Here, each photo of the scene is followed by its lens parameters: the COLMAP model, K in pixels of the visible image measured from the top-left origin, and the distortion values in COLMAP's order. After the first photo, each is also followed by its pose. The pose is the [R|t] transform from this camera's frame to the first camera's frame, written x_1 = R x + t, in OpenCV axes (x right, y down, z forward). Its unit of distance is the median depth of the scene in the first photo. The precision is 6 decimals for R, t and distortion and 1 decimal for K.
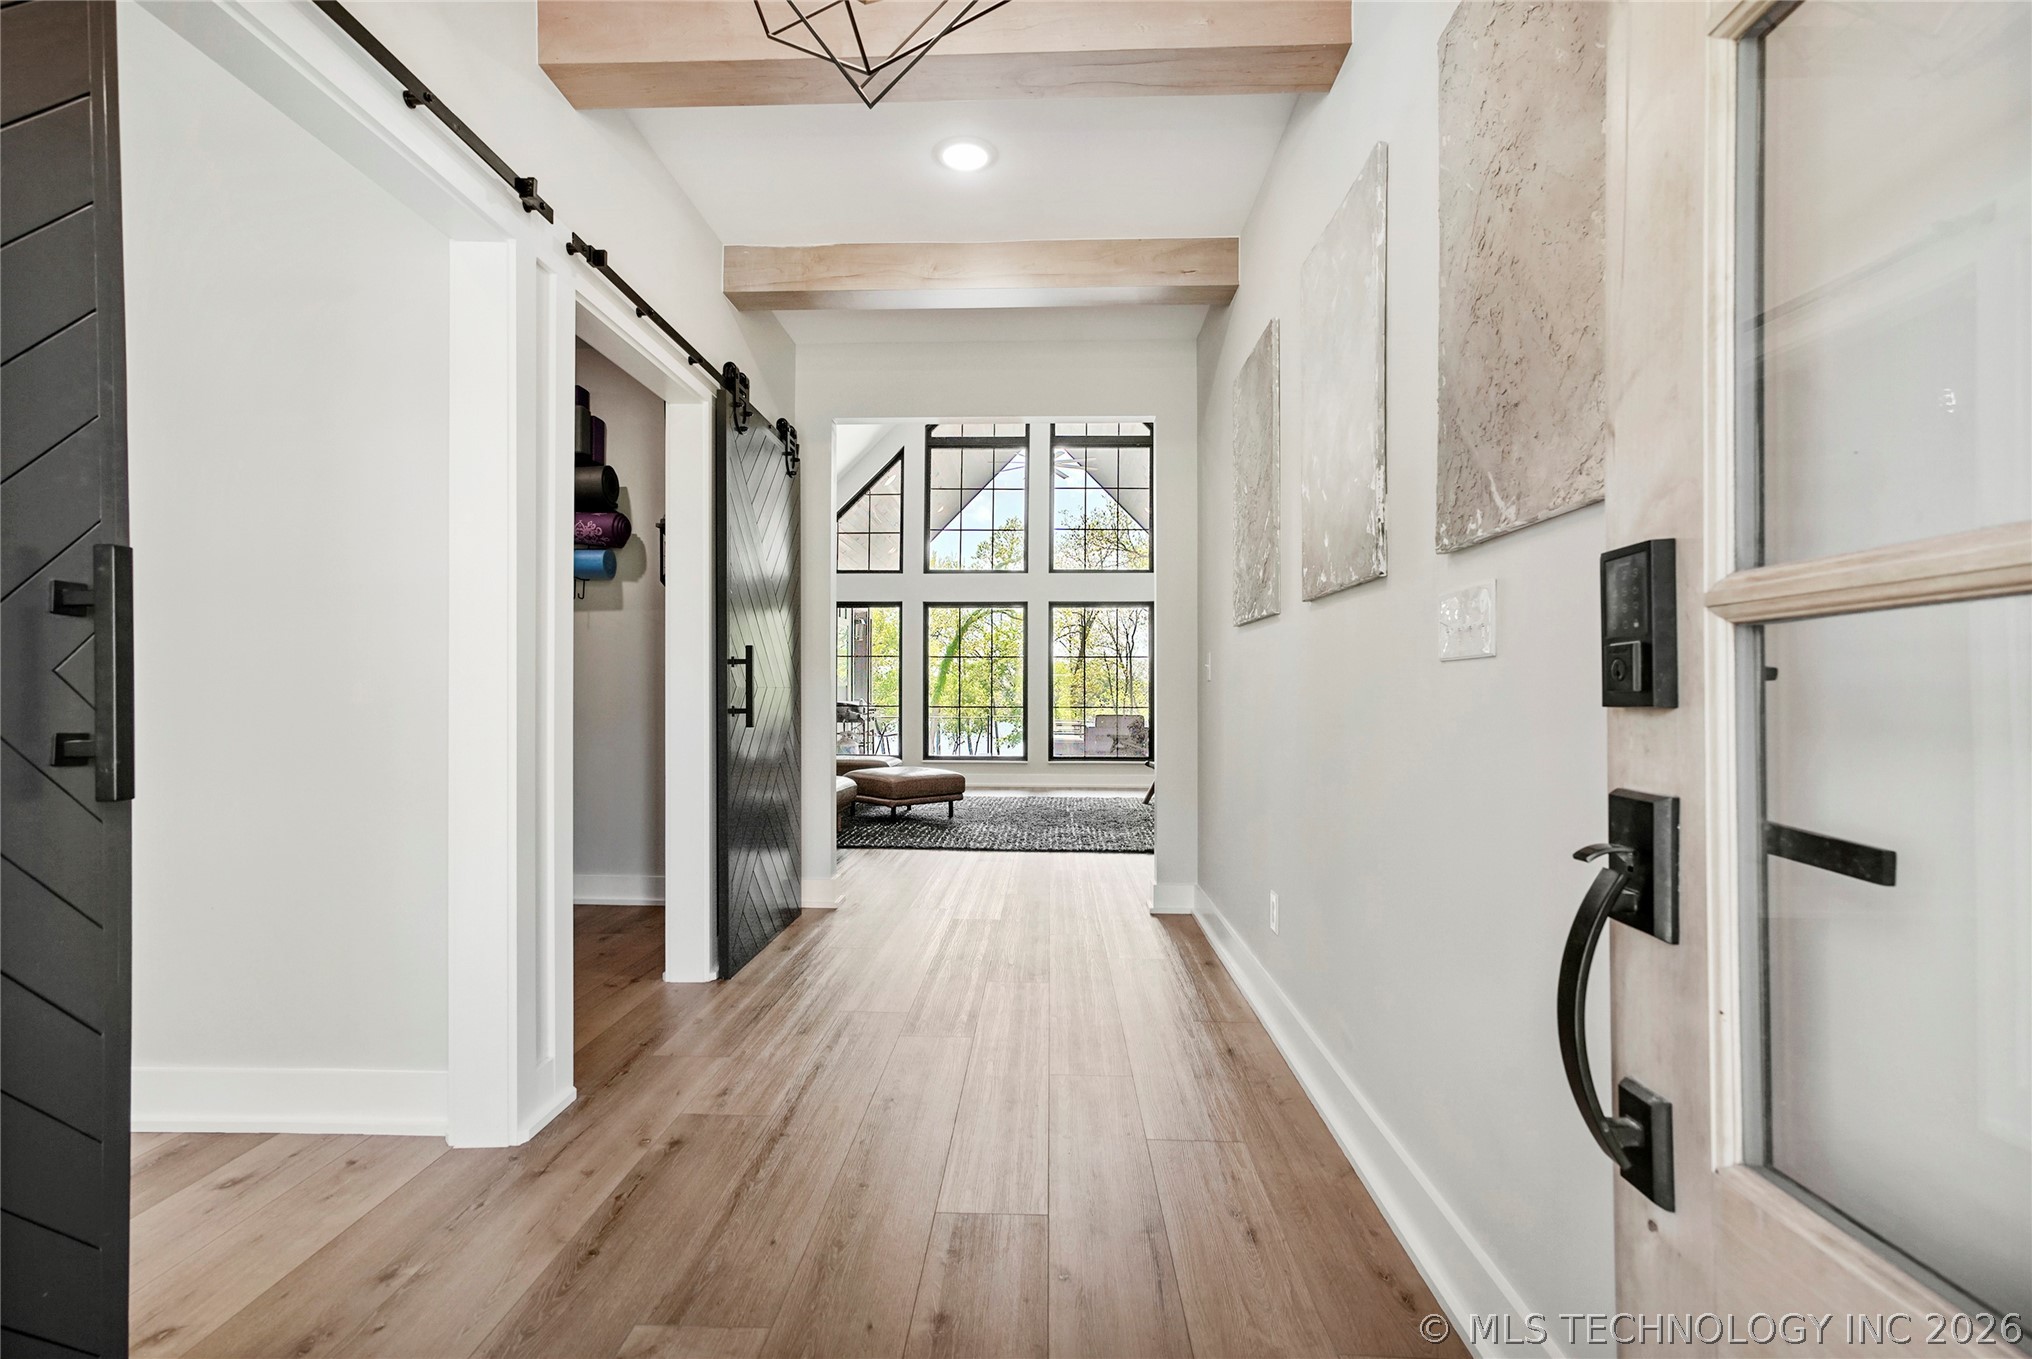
lens RADIAL K [[972.9, 0, 1015.9], [0, 972.9, 691.3], [0, 0, 1]] dist [0.000097, 0.009501]
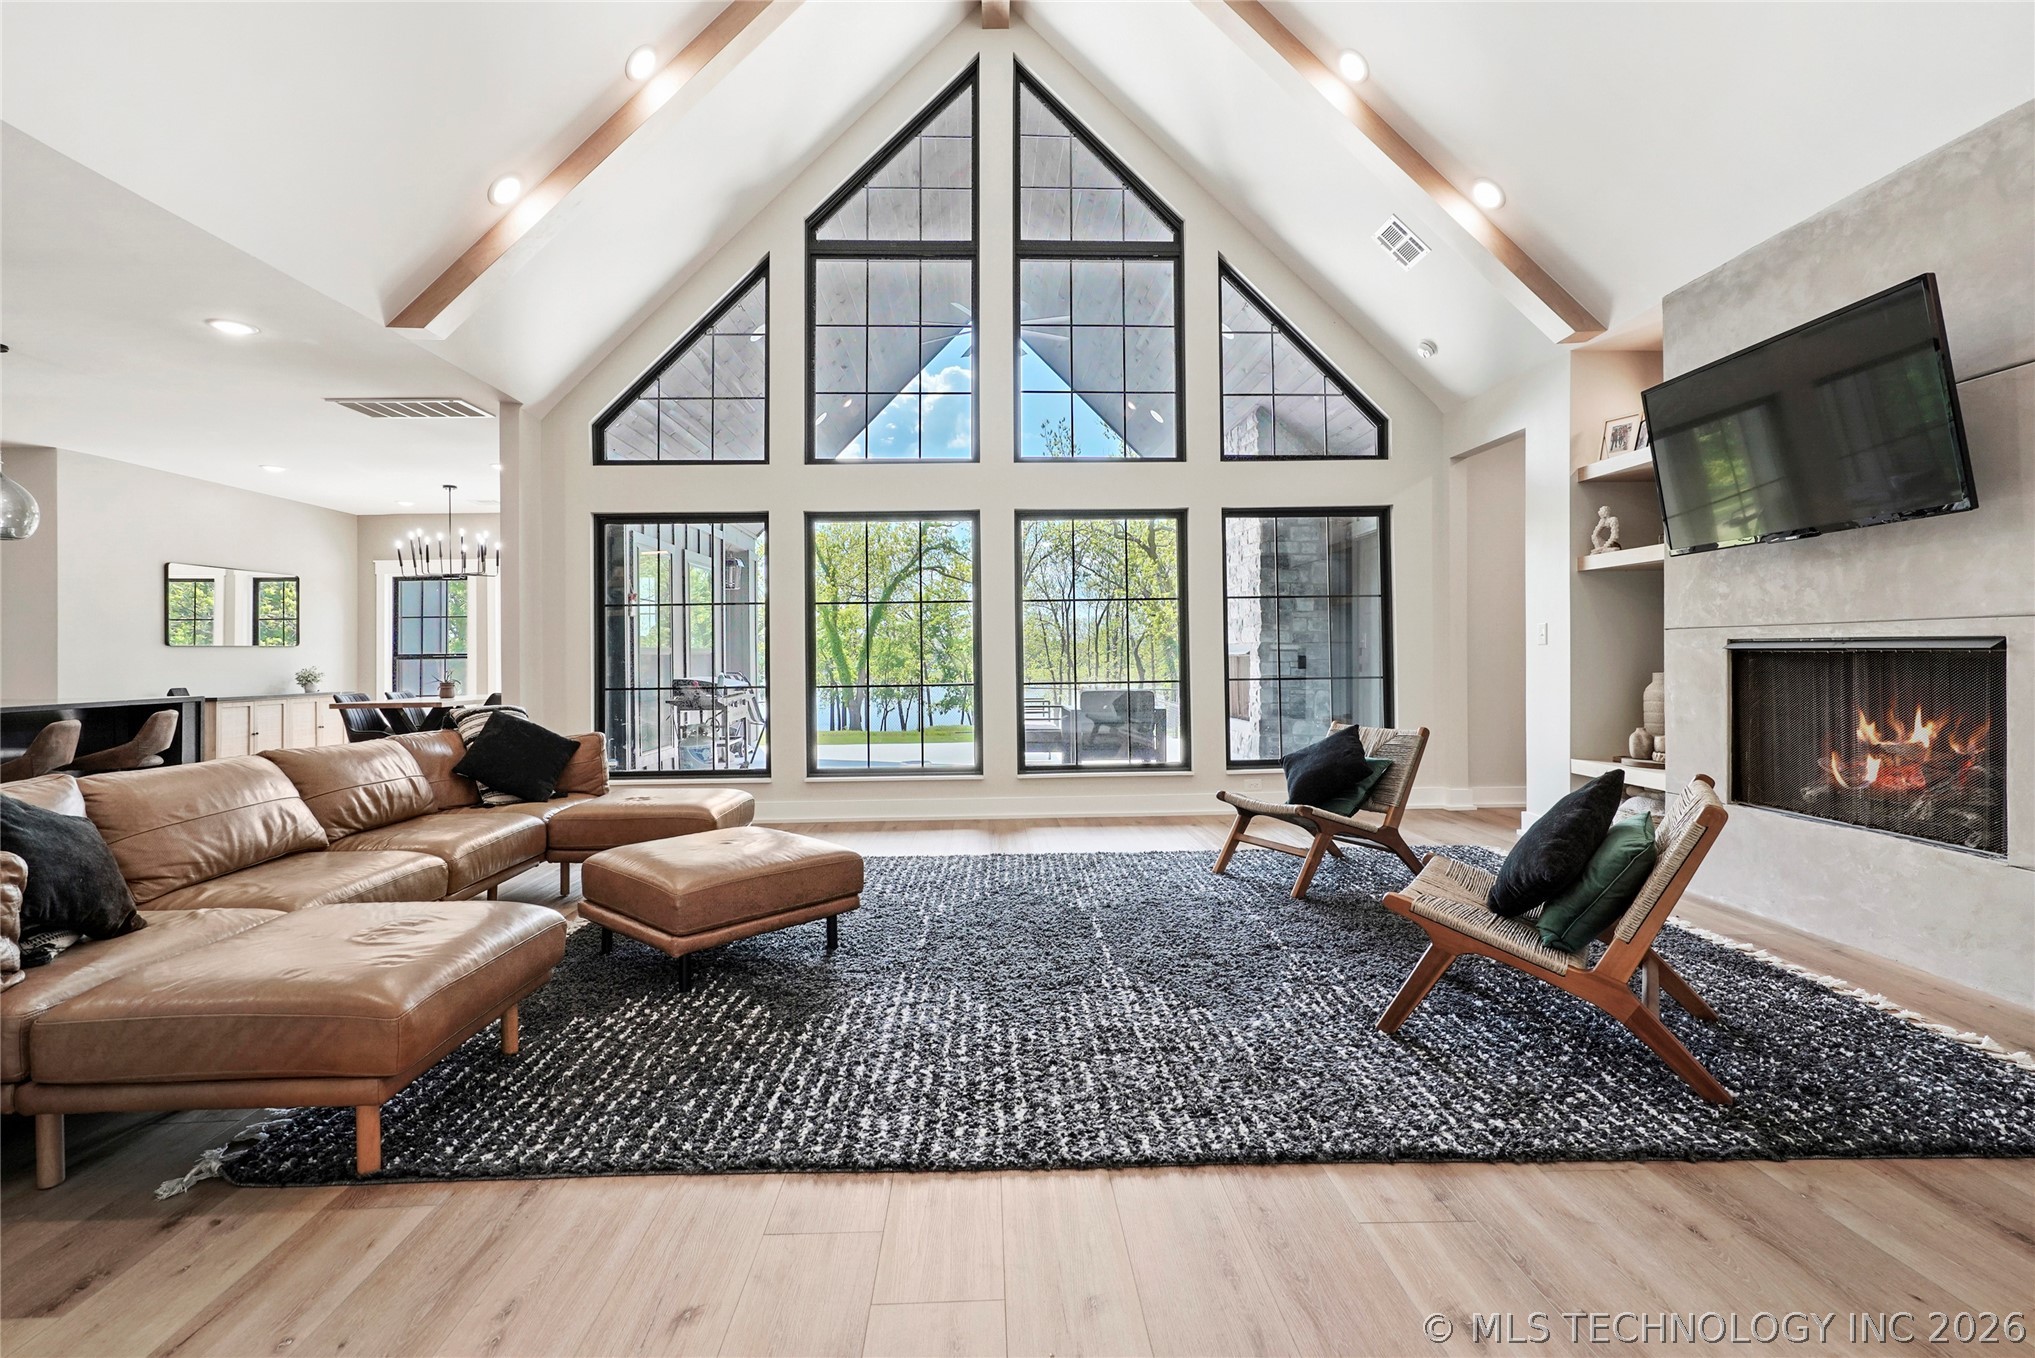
lens RADIAL K [[974.3, 0, 1016.9], [0, 974.3, 658.3], [0, 0, 1]] dist [0.000097, 0.009501]
pose [[0.997351, -0.013284, 0.071510, -0.009146], [0.012885, 0.999899, 0.006034, -0.003774], [-0.071582, -0.005096, 0.997422, 0.387465]]
